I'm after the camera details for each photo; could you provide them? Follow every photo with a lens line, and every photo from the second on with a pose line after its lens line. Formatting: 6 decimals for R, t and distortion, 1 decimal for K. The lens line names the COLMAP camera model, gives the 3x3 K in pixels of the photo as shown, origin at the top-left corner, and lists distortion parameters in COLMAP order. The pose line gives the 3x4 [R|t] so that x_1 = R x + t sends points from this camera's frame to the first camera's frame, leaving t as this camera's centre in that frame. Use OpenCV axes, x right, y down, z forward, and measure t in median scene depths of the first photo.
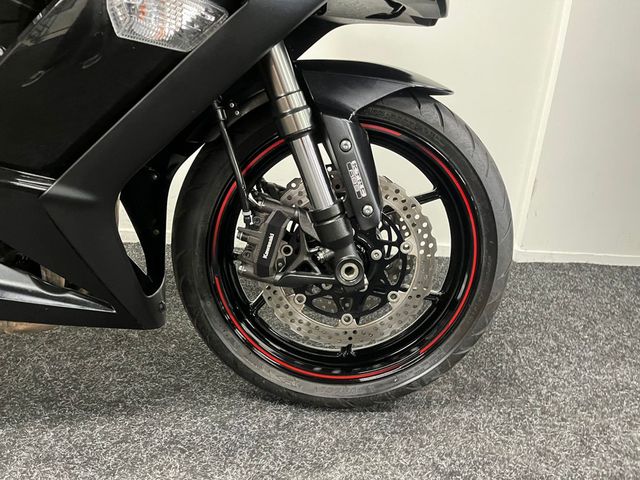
lens RADIAL K [[485.8, 0, 318.0], [0, 485.8, 243.1], [0, 0, 1]] dist [0.122126, -0.163288]
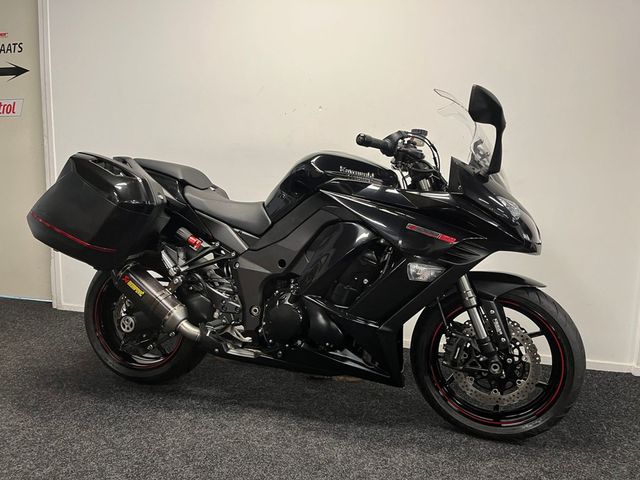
lens RADIAL K [[485.8, 0, 318.0], [0, 485.8, 243.1], [0, 0, 1]] dist [0.122126, -0.163288]
pose [[0.950155, -0.002016, -0.311770, 0.000314], [-0.059148, 0.980654, -0.186601, -0.027534], [0.306115, 0.195741, 0.931654, -1.345484]]
